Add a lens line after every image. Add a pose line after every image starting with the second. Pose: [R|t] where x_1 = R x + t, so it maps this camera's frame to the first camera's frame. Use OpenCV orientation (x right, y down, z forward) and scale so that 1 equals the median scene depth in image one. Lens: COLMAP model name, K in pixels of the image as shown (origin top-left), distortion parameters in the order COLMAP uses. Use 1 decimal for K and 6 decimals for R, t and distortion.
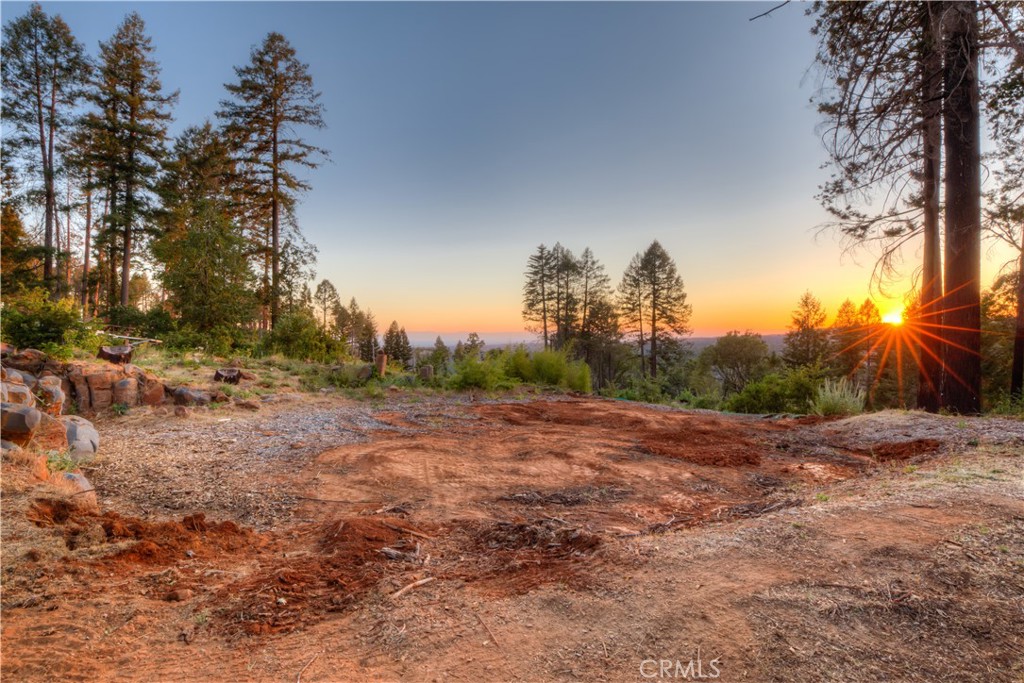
lens RADIAL K [[468.5, 0, 512.0], [0, 468.5, 341.5], [0, 0, 1]] dist [0.000751, -0.000217]
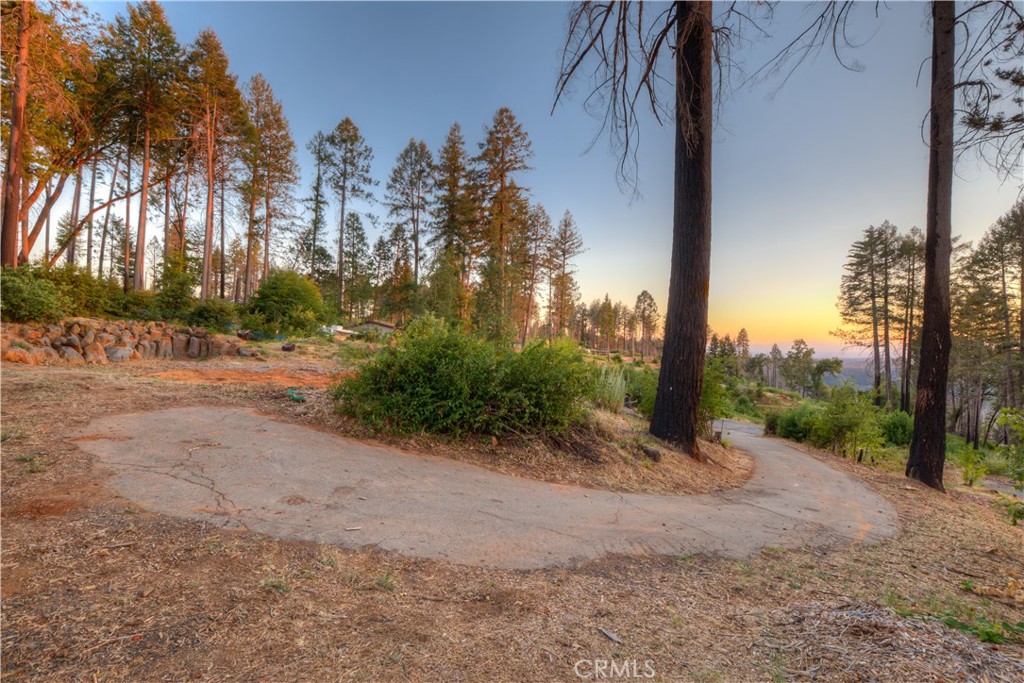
lens RADIAL K [[461.3, 0, 514.2], [0, 461.3, 338.9], [0, 0, 1]] dist [0.001238, 0.000437]
pose [[0.722844, 0.001002, -0.691011, 0.362916], [-0.018868, 0.999655, -0.018288, 0.015603], [0.690754, 0.026257, 0.722613, 0.082284]]
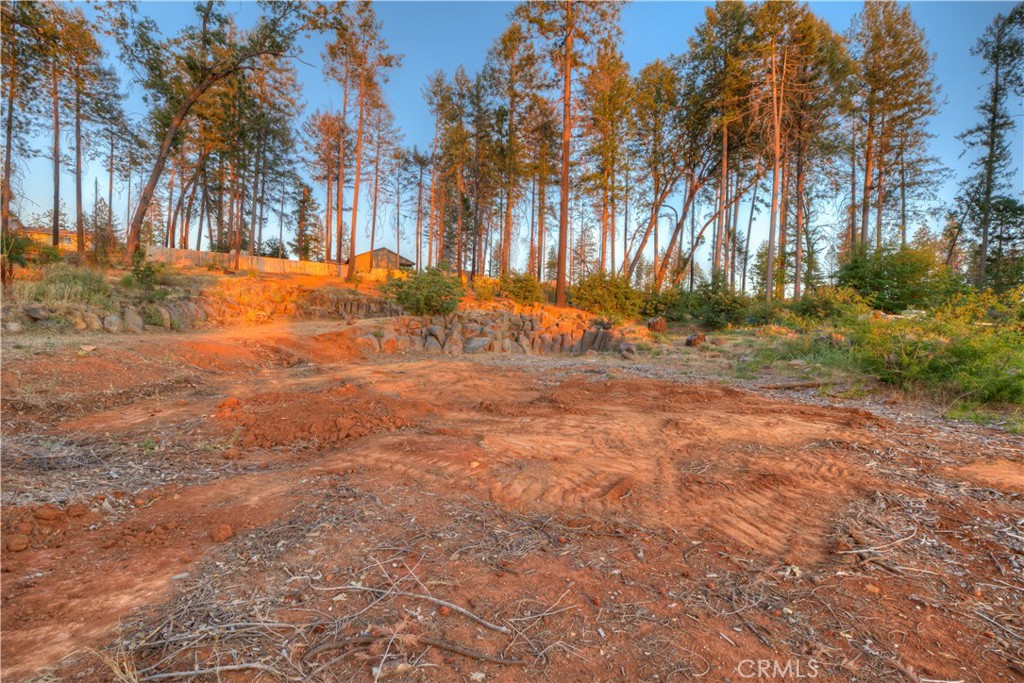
lens RADIAL K [[468.5, 0, 512.0], [0, 468.5, 341.5], [0, 0, 1]] dist [0.000751, -0.000217]
pose [[-0.466856, -0.015883, -0.884191, 0.174600], [-0.024126, 0.999695, -0.005219, 0.024770], [0.884004, 0.018895, -0.467097, 0.298674]]
